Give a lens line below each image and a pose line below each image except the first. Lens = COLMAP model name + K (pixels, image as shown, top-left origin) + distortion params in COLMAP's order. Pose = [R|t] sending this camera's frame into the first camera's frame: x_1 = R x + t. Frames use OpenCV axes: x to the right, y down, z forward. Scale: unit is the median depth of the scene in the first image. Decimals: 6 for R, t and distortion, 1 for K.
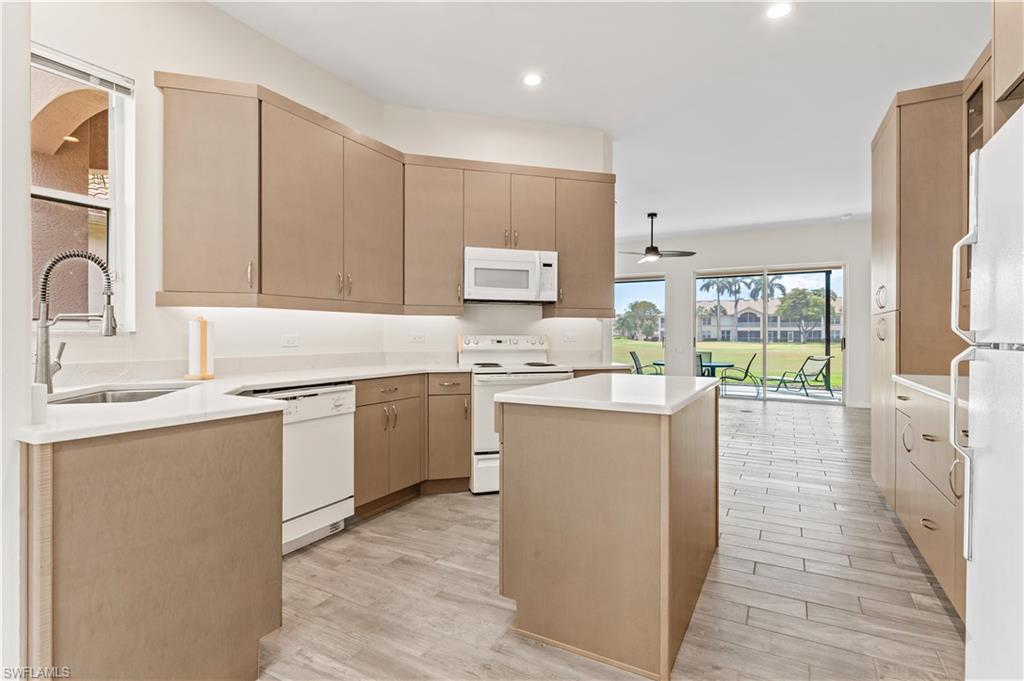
lens RADIAL K [[485.2, 0, 516.6], [0, 485.2, 334.8], [0, 0, 1]] dist [-0.000657, -0.000683]
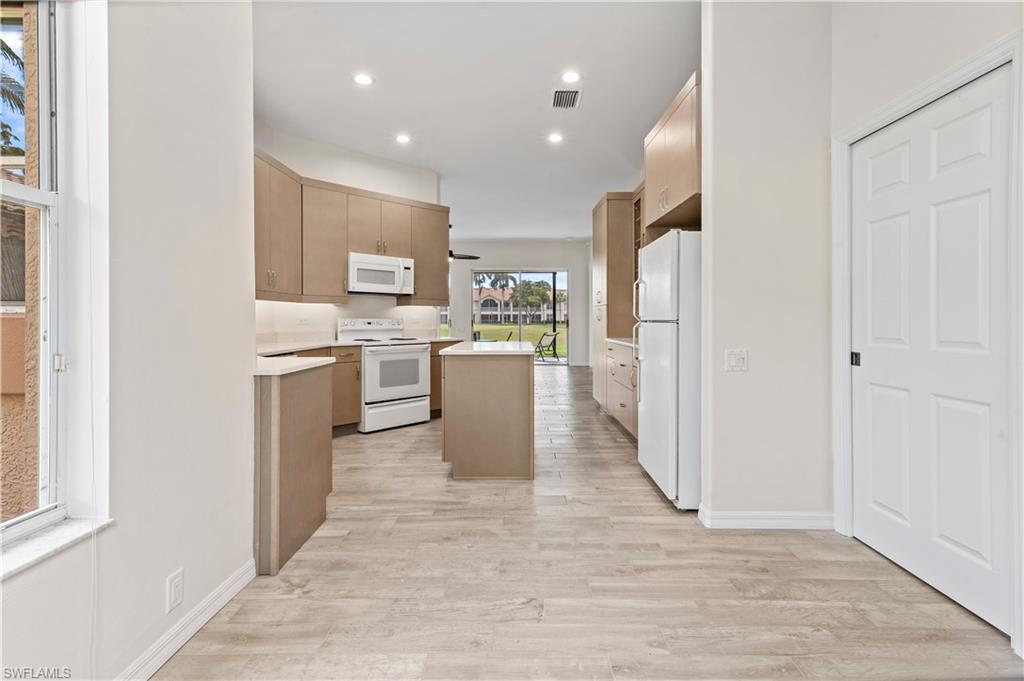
lens RADIAL K [[451.6, 0, 508.4], [0, 451.6, 317.8], [0, 0, 1]] dist [0.000568, 0.000012]
pose [[0.882696, -0.002058, 0.469940, -0.286202], [0.002128, 0.999998, 0.000382, -0.000279], [-0.469940, 0.000663, 0.882698, -0.283511]]
